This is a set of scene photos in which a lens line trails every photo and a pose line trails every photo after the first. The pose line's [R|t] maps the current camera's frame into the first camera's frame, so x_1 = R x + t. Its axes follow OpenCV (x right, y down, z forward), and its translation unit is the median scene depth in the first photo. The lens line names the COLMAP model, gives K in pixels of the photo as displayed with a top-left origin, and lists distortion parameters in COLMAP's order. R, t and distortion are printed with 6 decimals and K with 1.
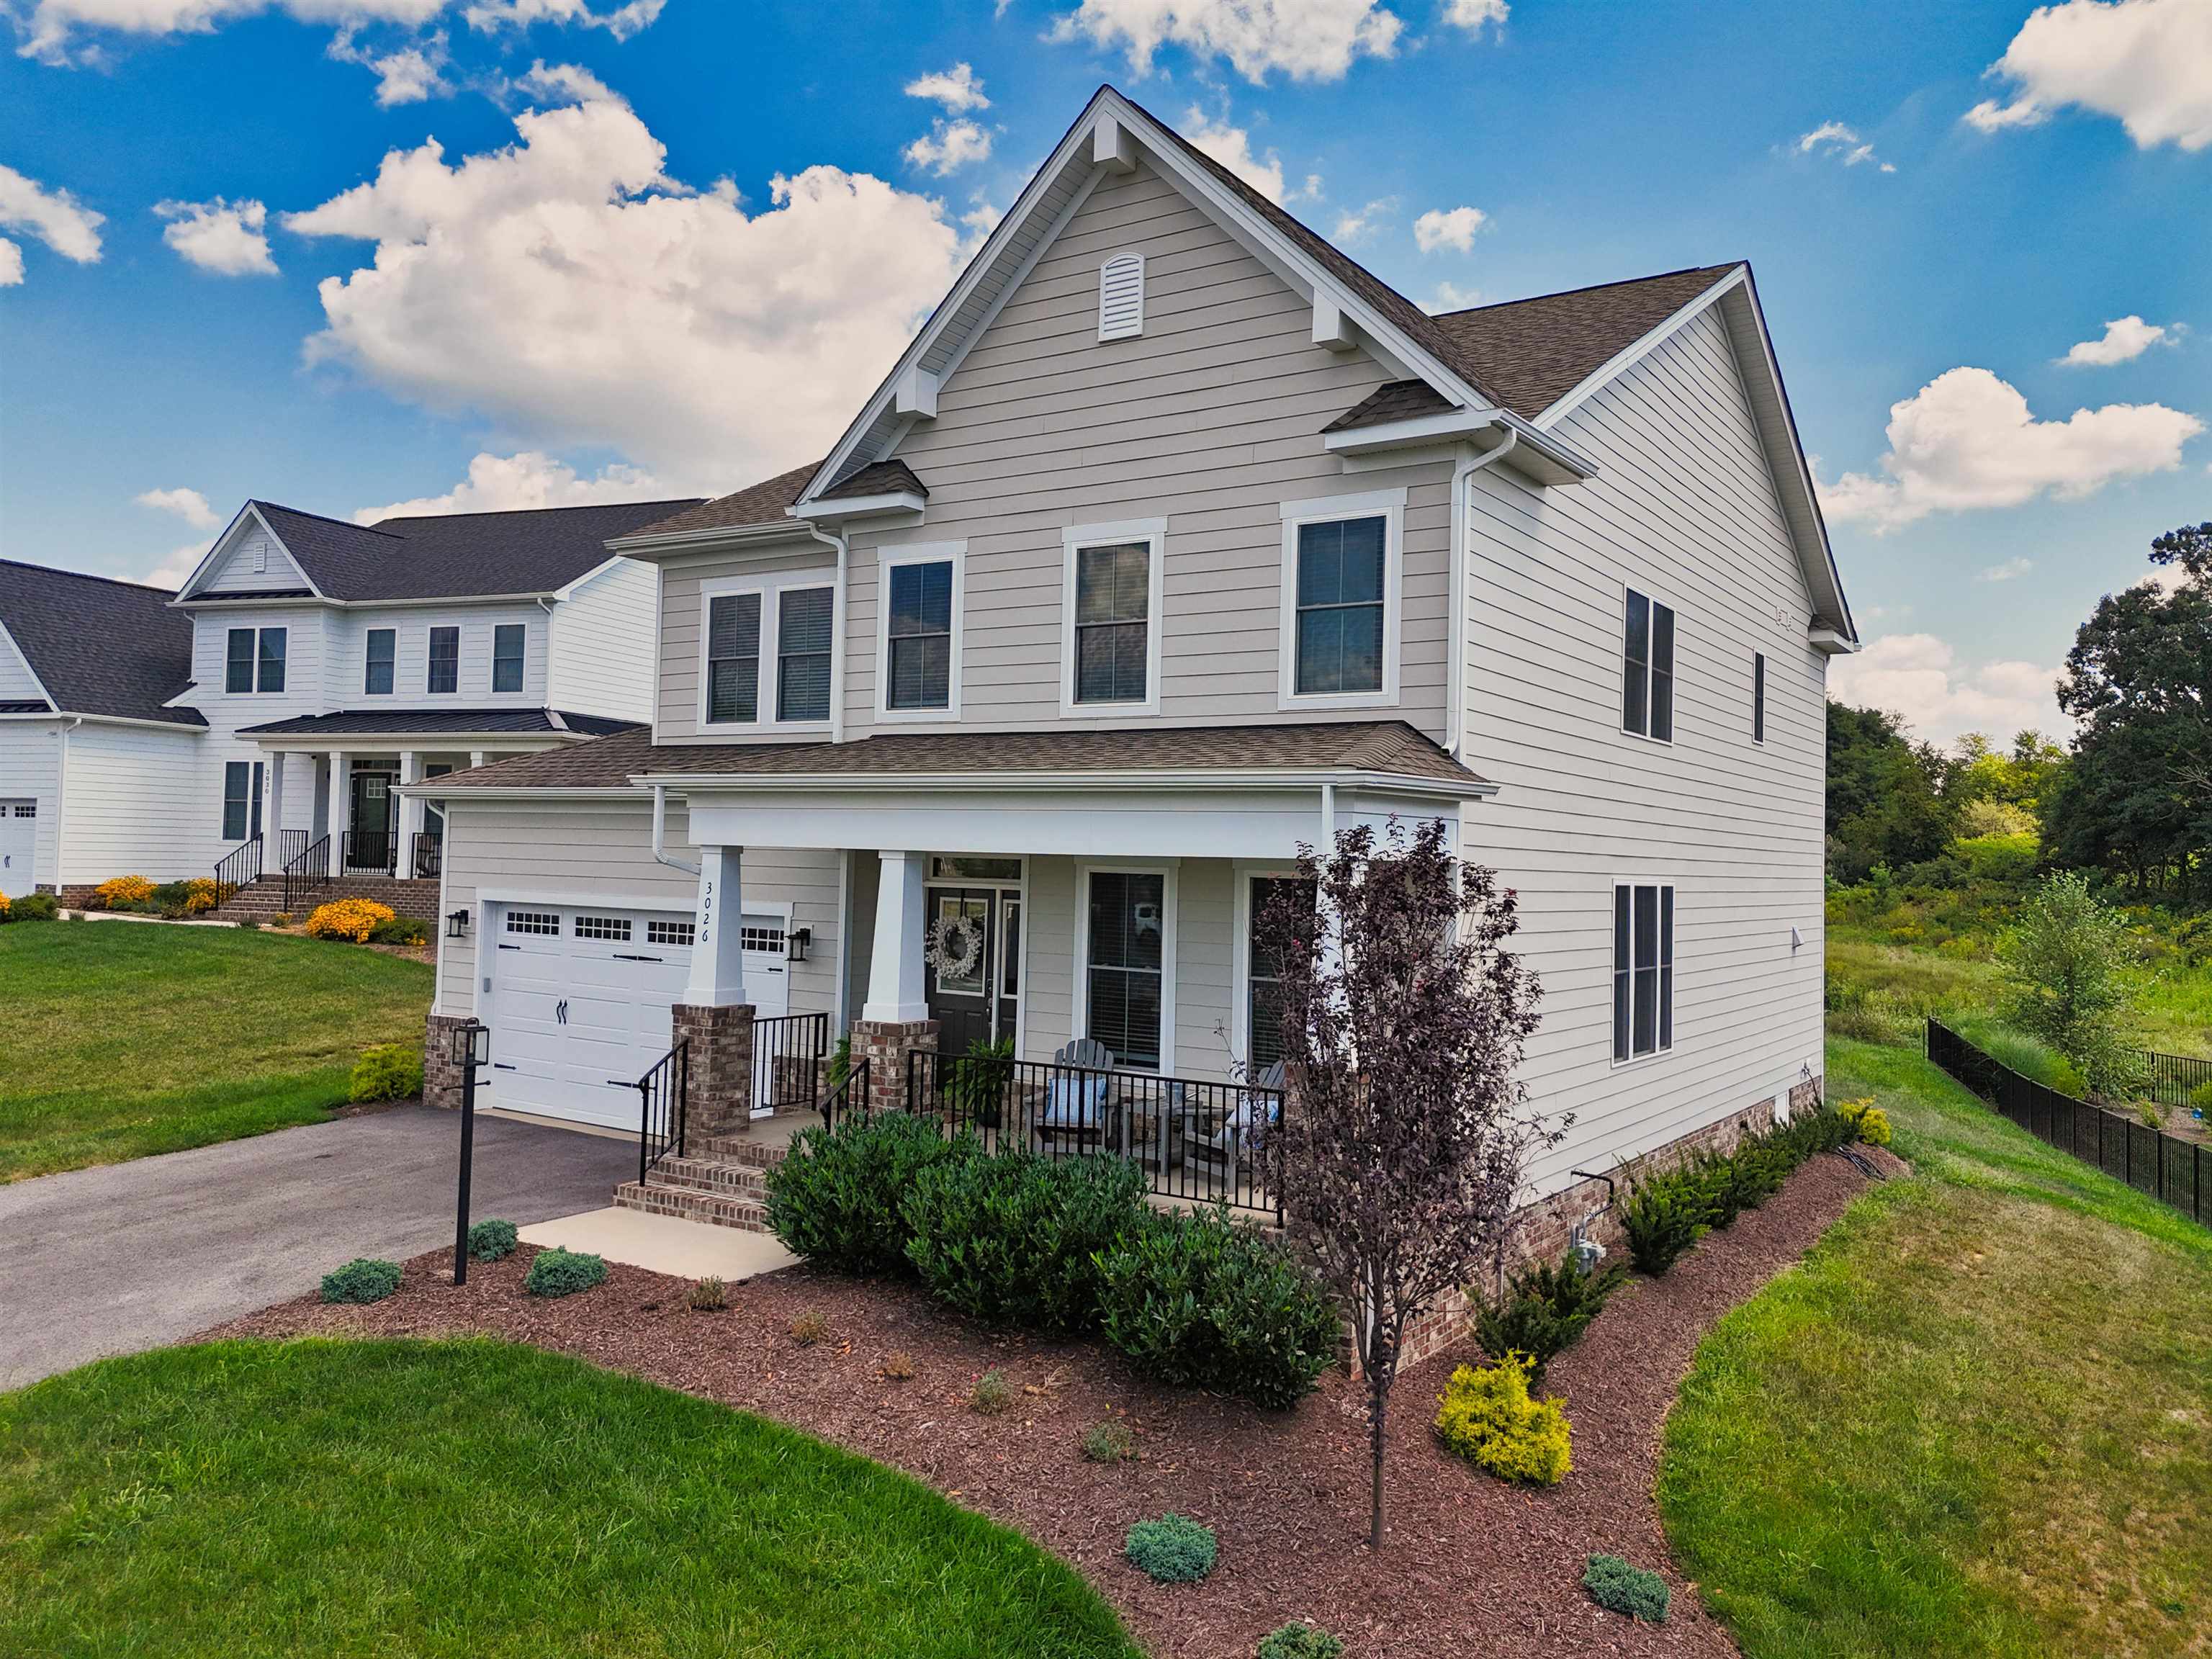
lens RADIAL K [[1653.8, 0, 1096.7], [0, 1653.8, 796.4], [0, 0, 1]] dist [0.068390, -0.088512]
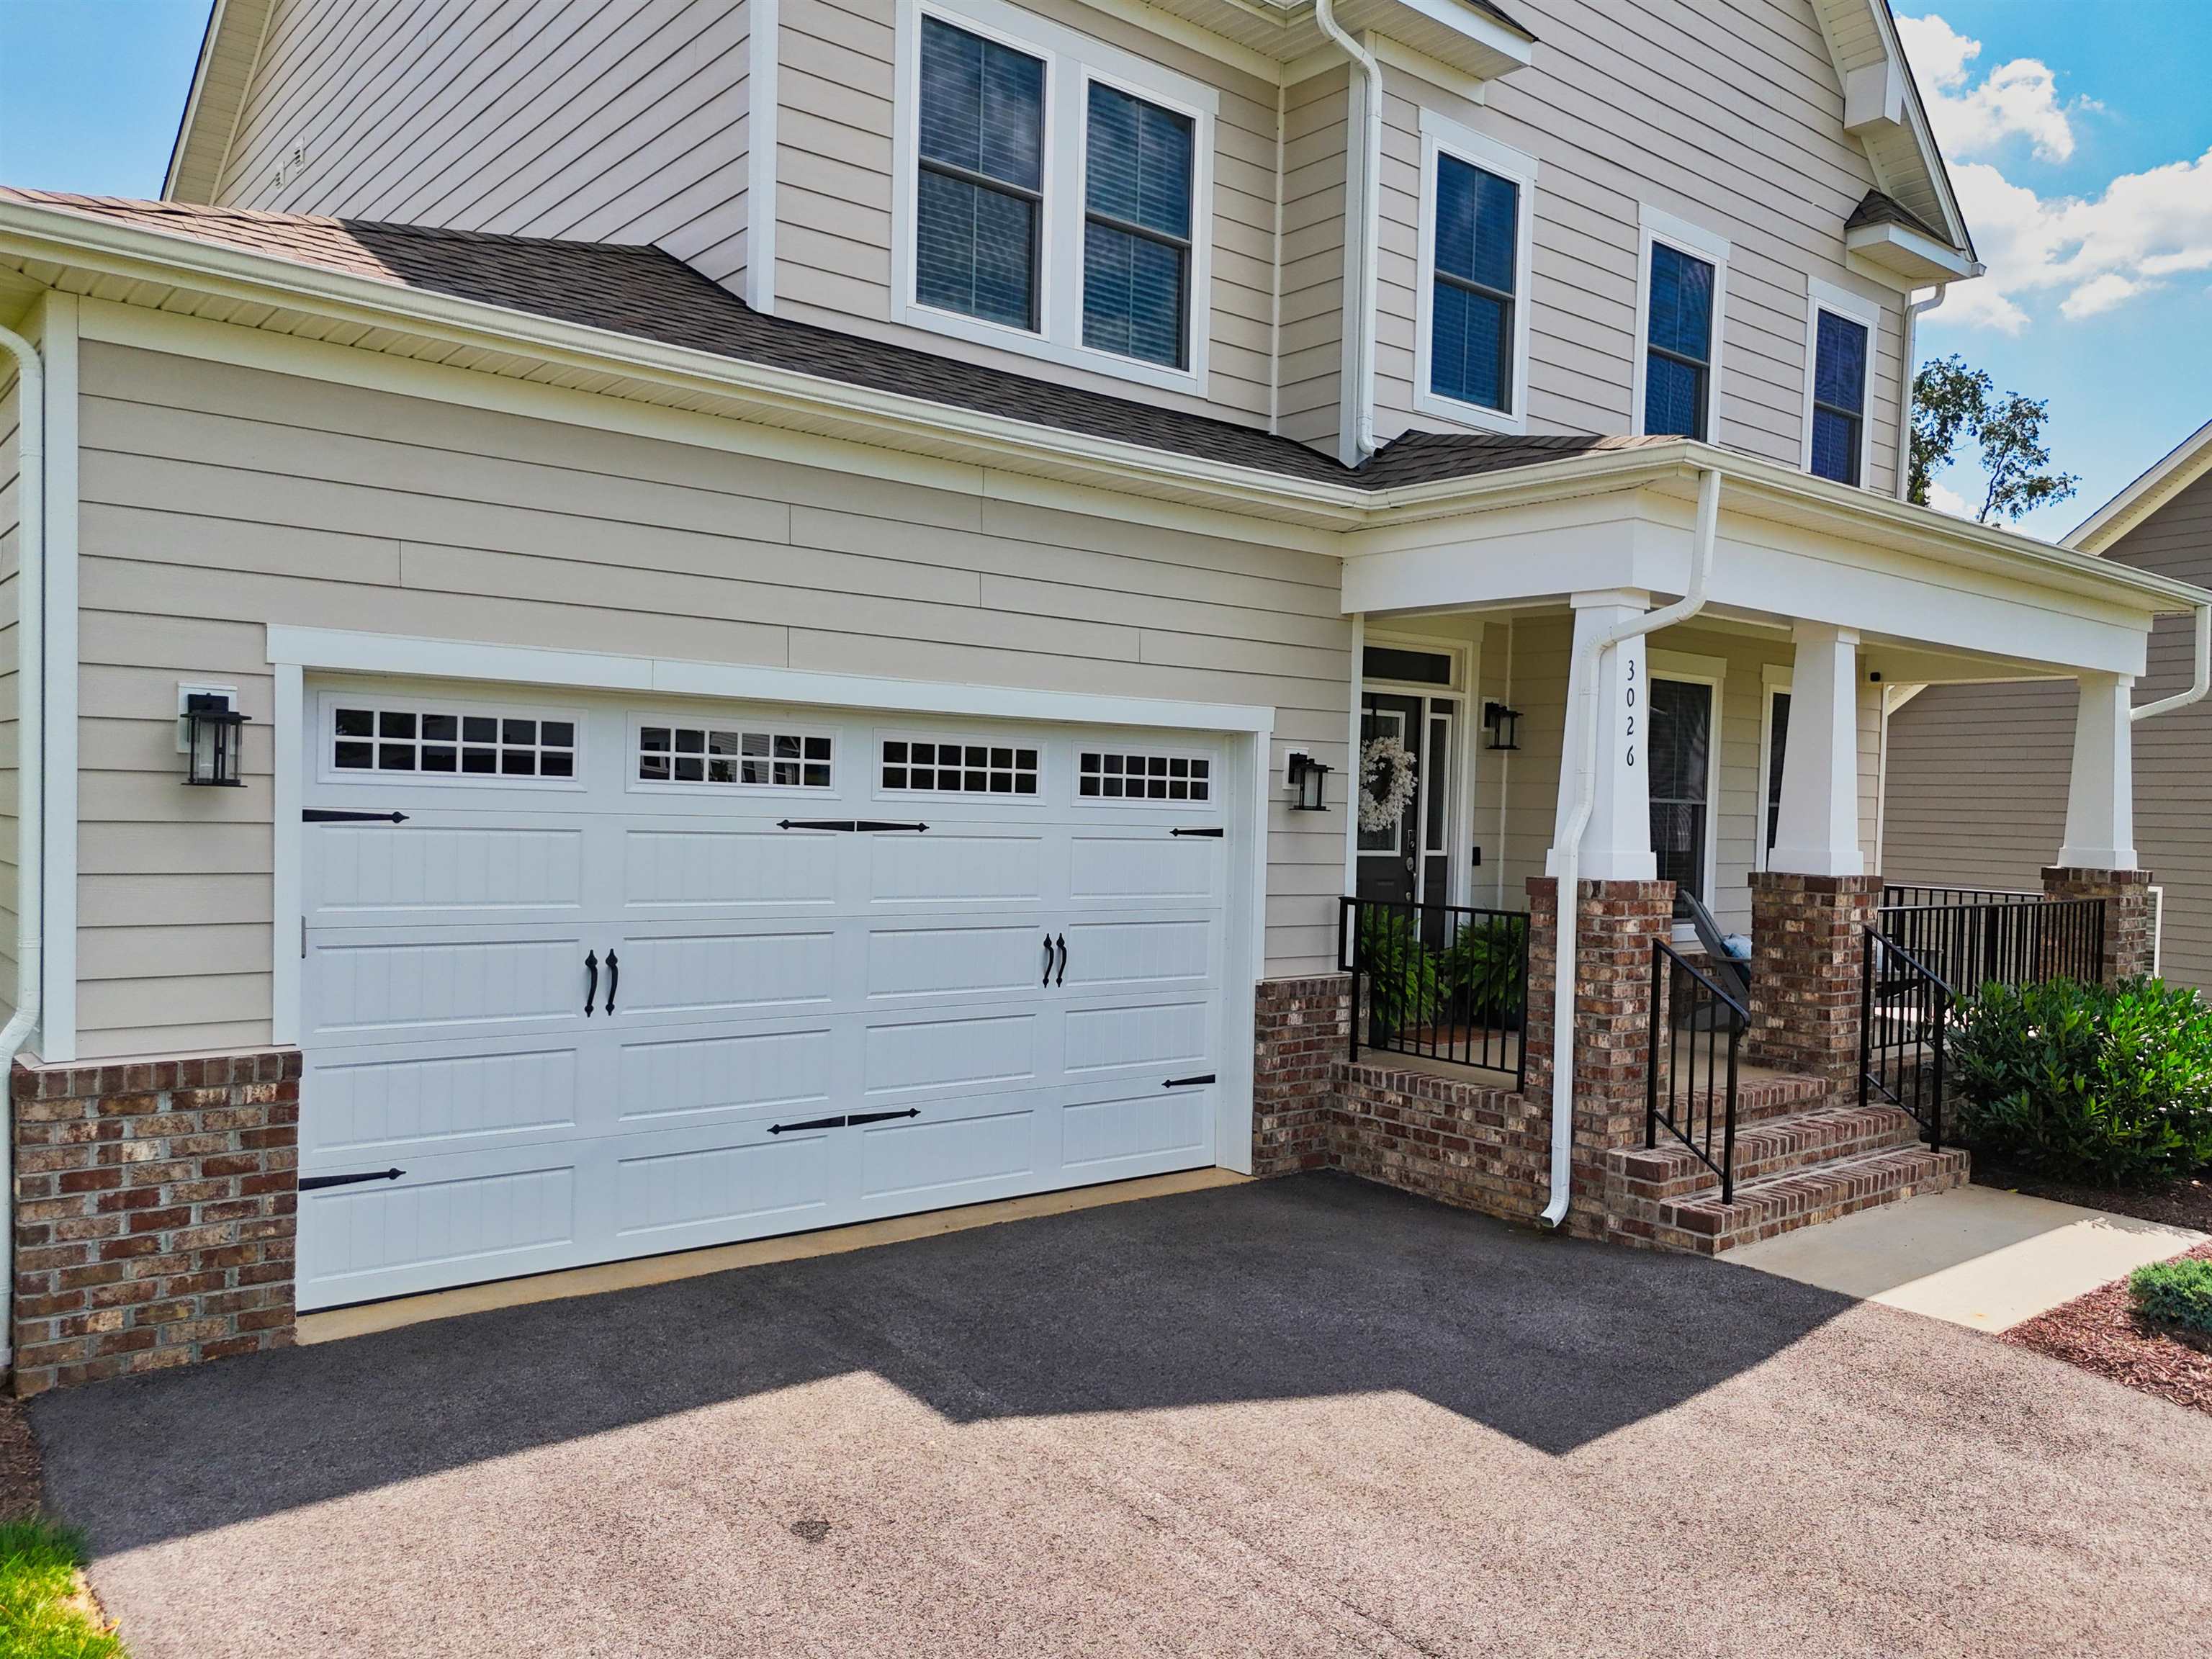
lens RADIAL K [[1649.2, 0, 1110.3], [0, 1649.2, 880.6], [0, 0, 1]] dist [0.062012, -0.058450]
pose [[0.280725, -0.062788, 0.957732, -0.816218], [-0.056499, 0.995046, 0.081795, 0.089146], [-0.958124, -0.077073, 0.275787, 1.005118]]
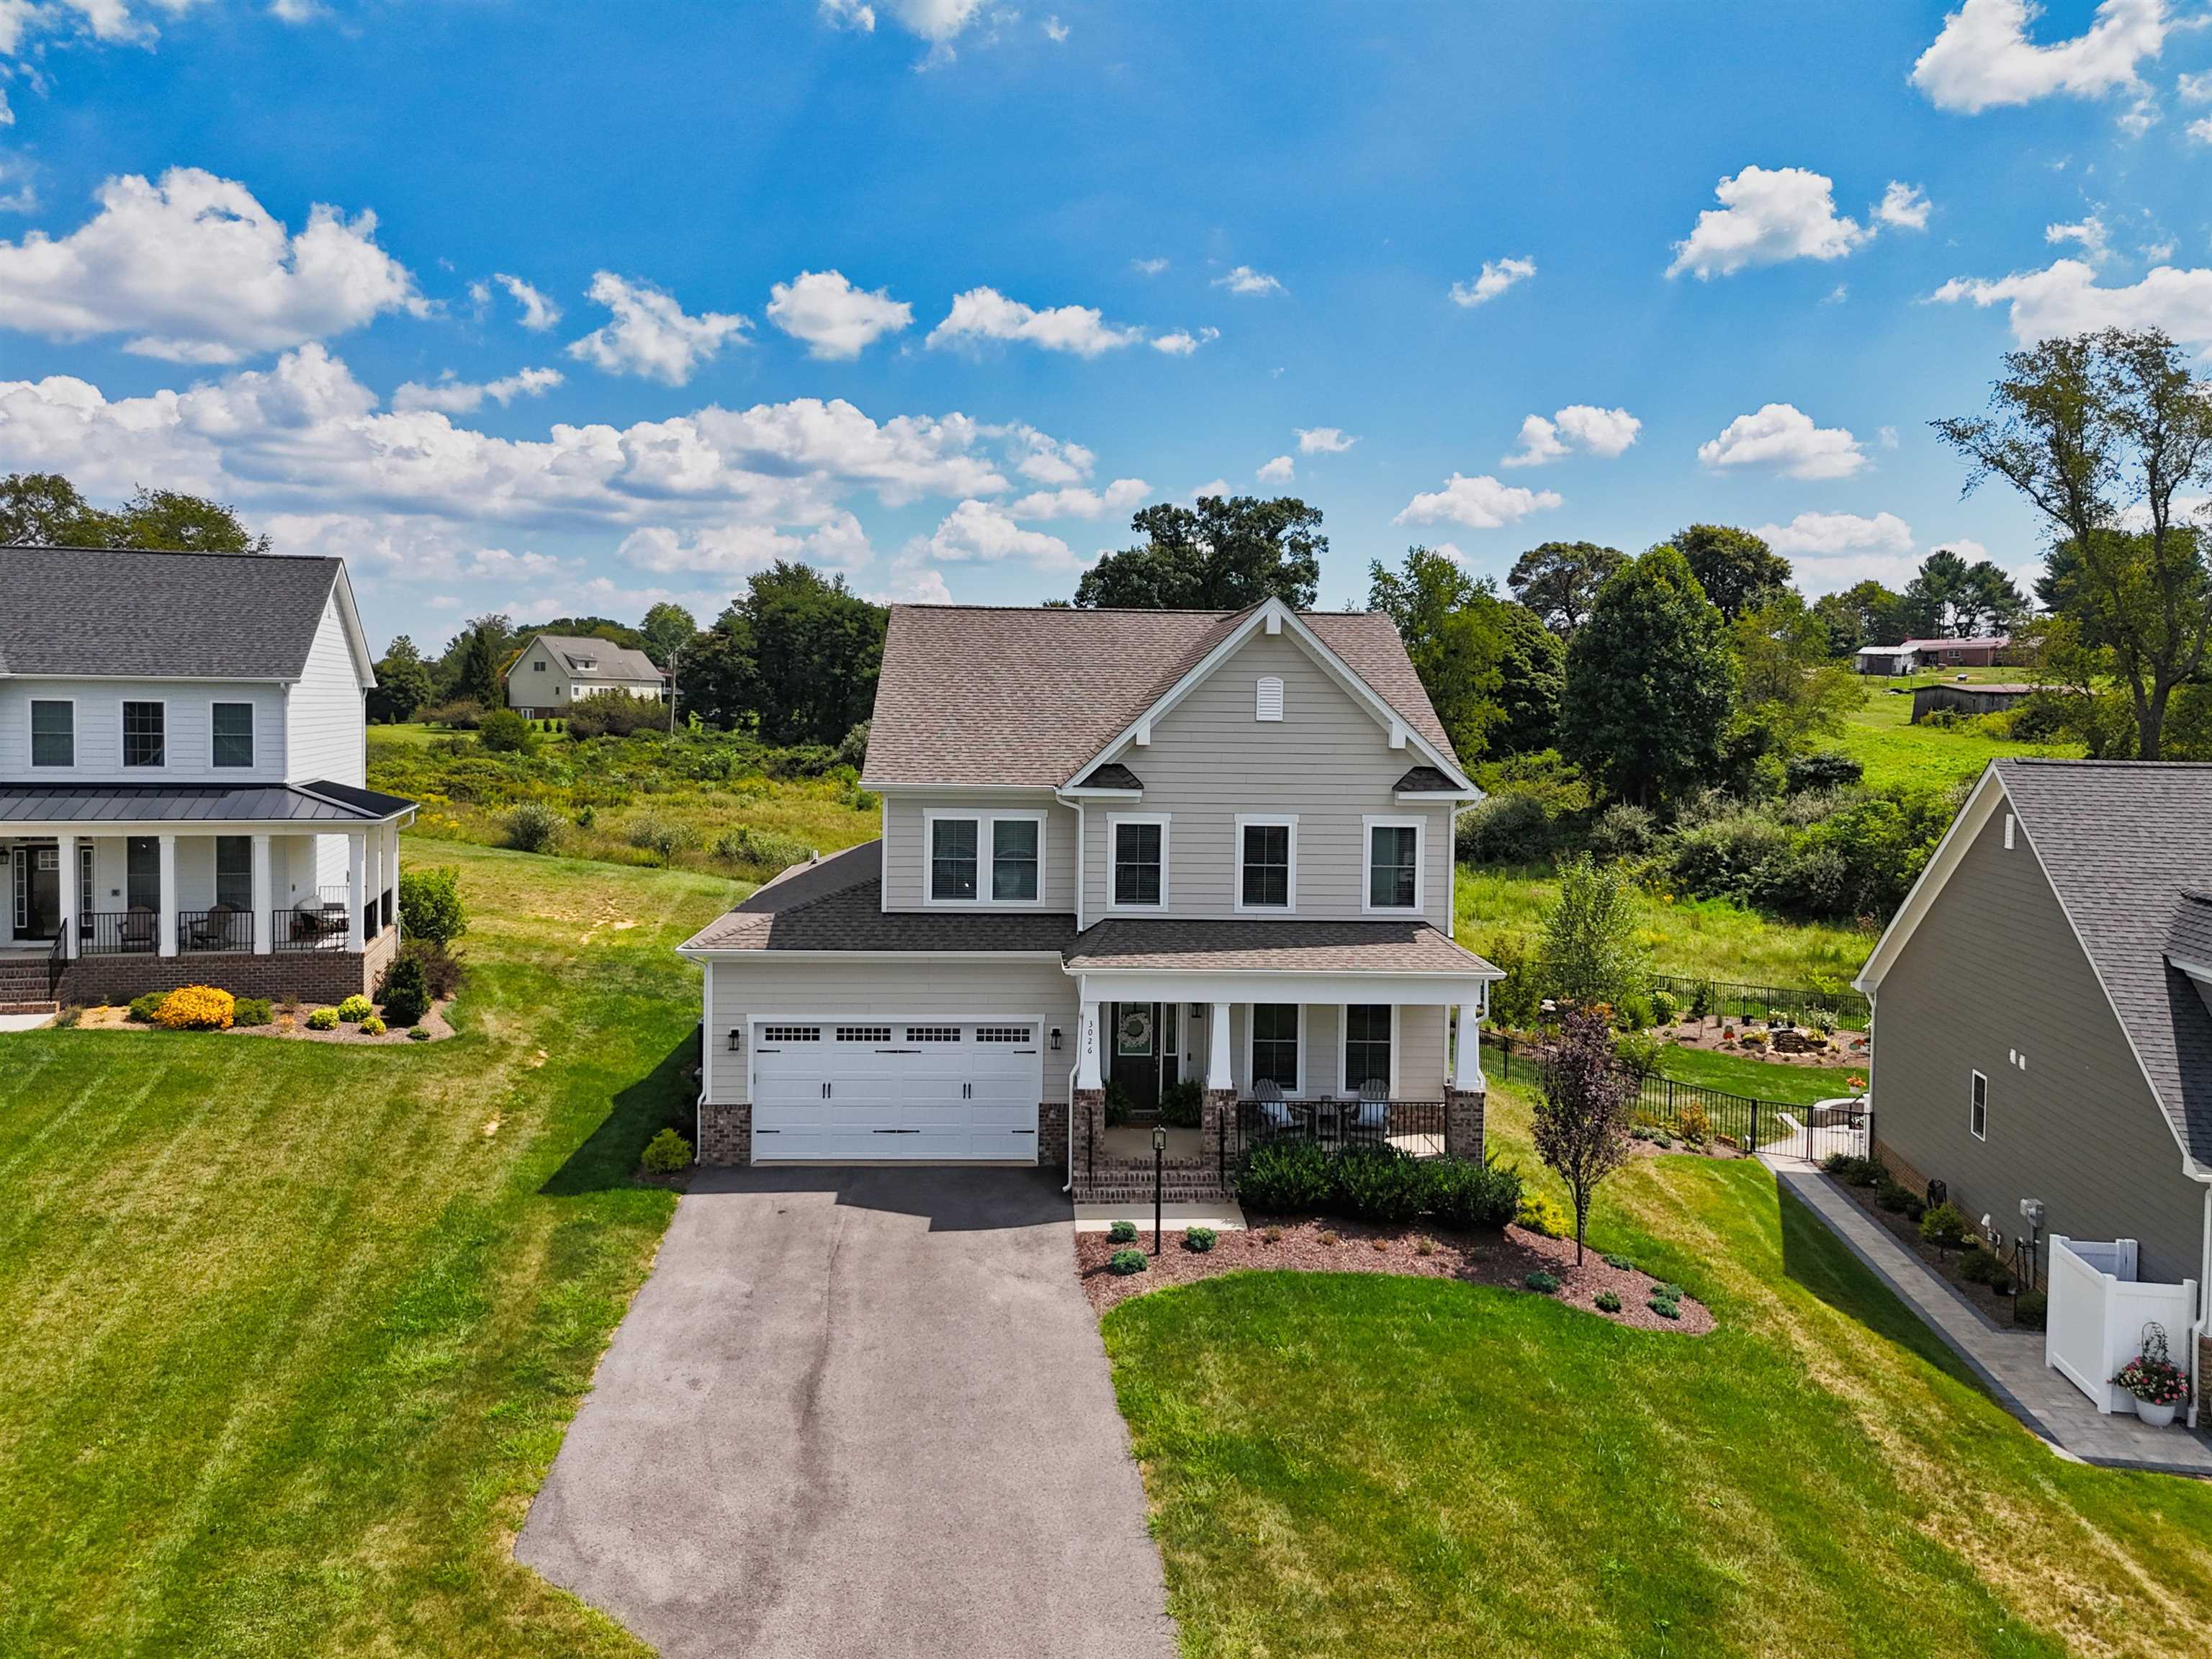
lens RADIAL K [[1666.7, 0, 1105.5], [0, 1666.7, 772.9], [0, 0, 1]] dist [0.070772, -0.082104]
pose [[0.796951, -0.038053, 0.602844, -1.305919], [-0.016927, 0.996215, 0.085262, -0.373250], [-0.603806, -0.078154, 0.793290, -0.434606]]
